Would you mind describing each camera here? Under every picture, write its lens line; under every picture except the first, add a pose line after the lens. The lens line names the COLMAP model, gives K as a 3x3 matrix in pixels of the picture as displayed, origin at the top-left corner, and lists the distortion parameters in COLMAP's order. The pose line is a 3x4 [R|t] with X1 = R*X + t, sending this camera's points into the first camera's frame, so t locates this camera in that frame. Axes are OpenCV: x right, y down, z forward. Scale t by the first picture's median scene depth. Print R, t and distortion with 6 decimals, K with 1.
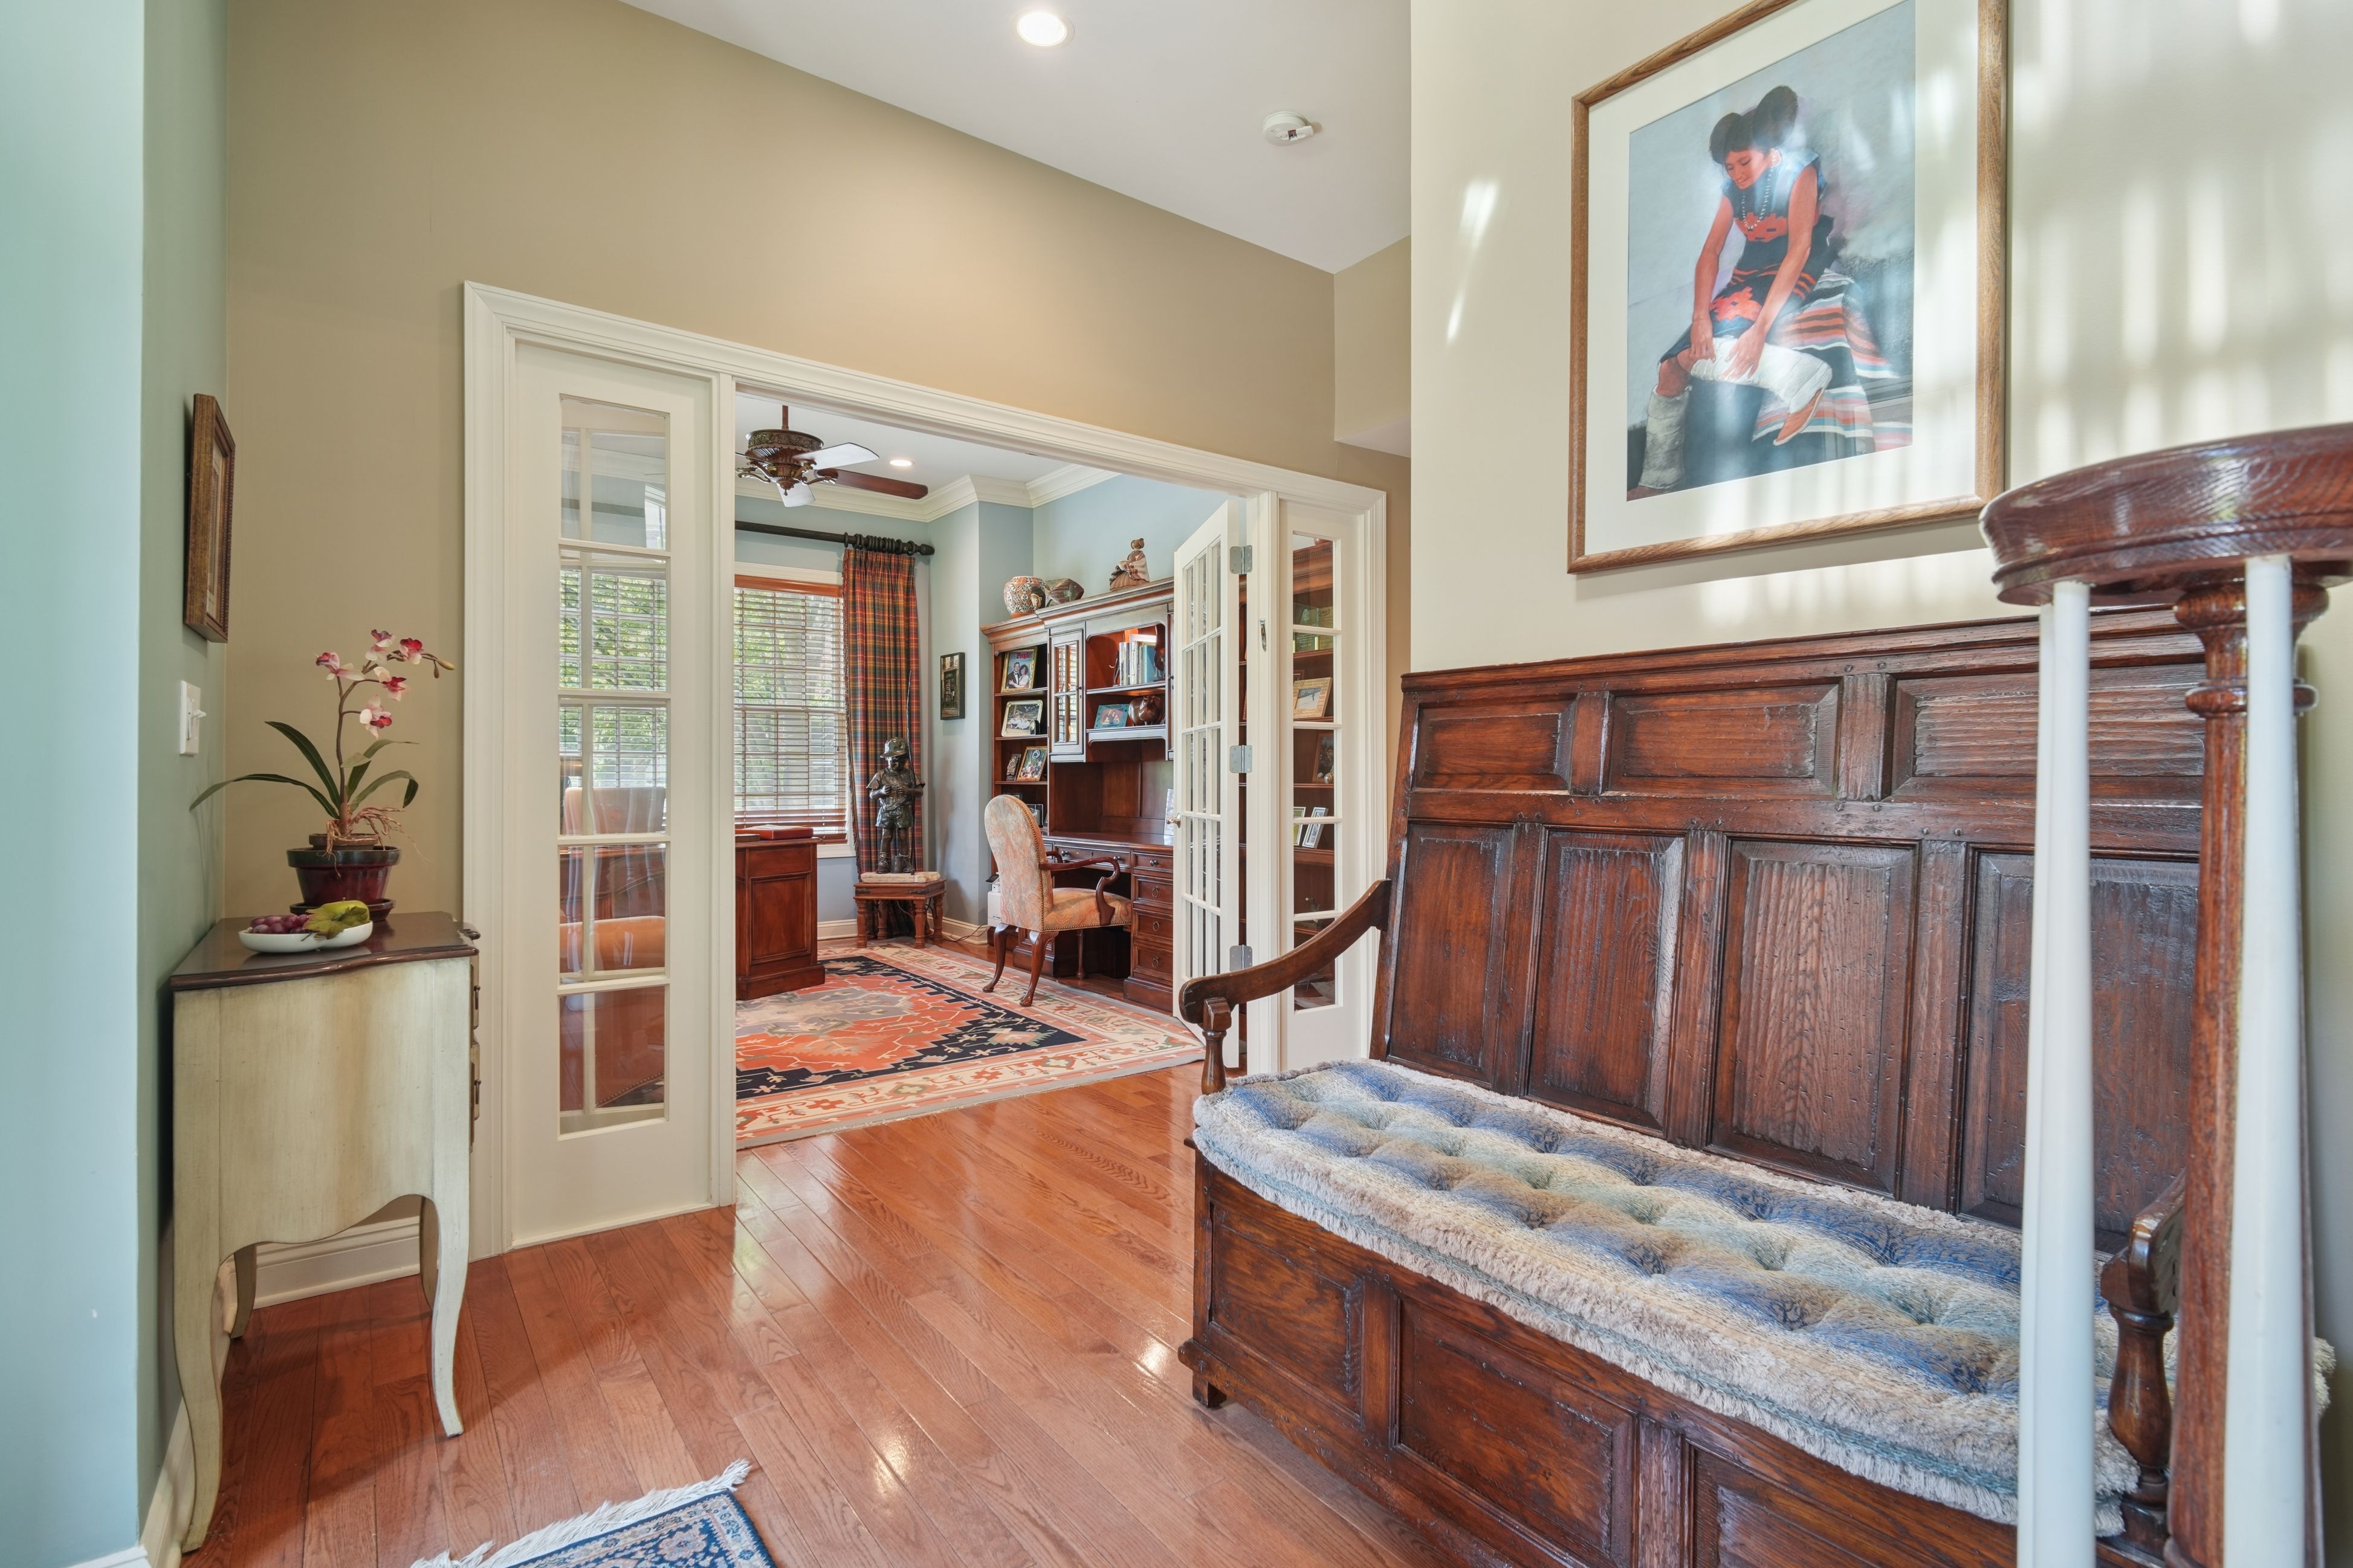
lens RADIAL K [[1098.3, 0, 1176.9], [0, 1098.3, 783.3], [0, 0, 1]] dist [-0.002512, -0.002364]
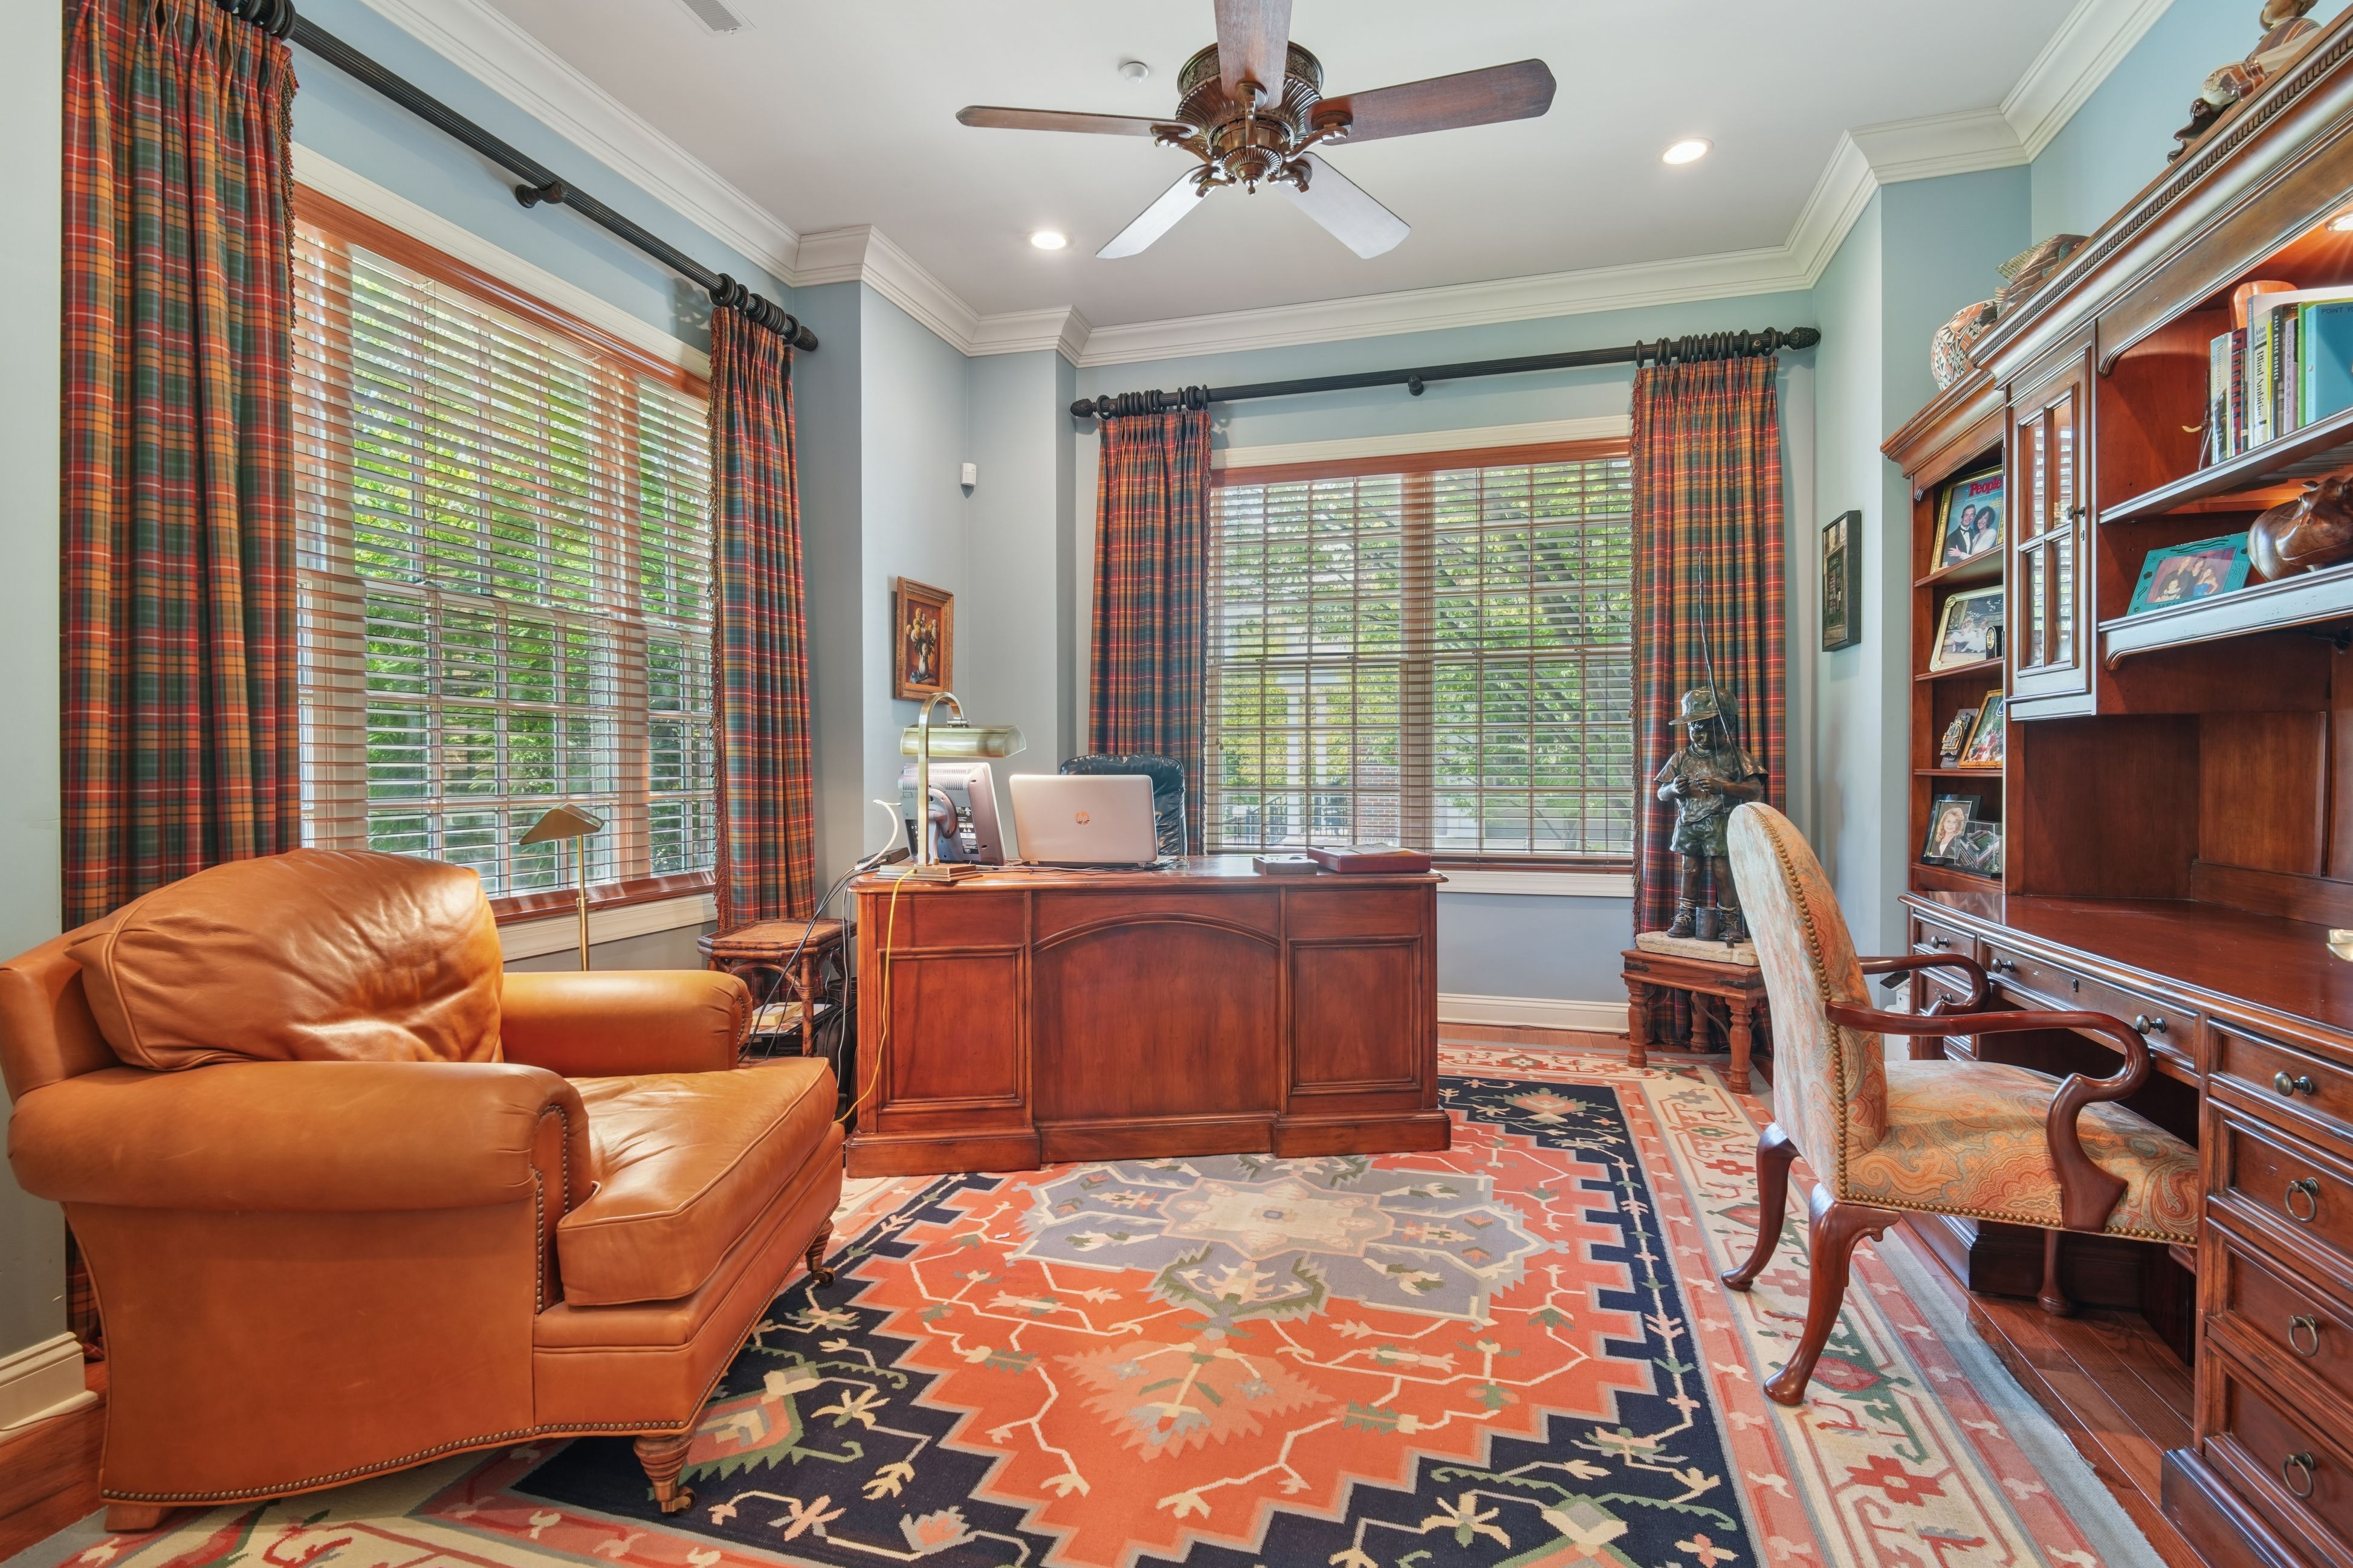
lens RADIAL K [[1098.3, 0, 1198.0], [0, 1098.3, 789.5], [0, 0, 1]] dist [-0.002512, -0.002364]
pose [[0.611509, 0.011044, -0.791160, 0.018679], [0.000031, 0.999902, 0.013982, 0.000634], [0.791237, -0.008575, 0.611449, 0.474334]]
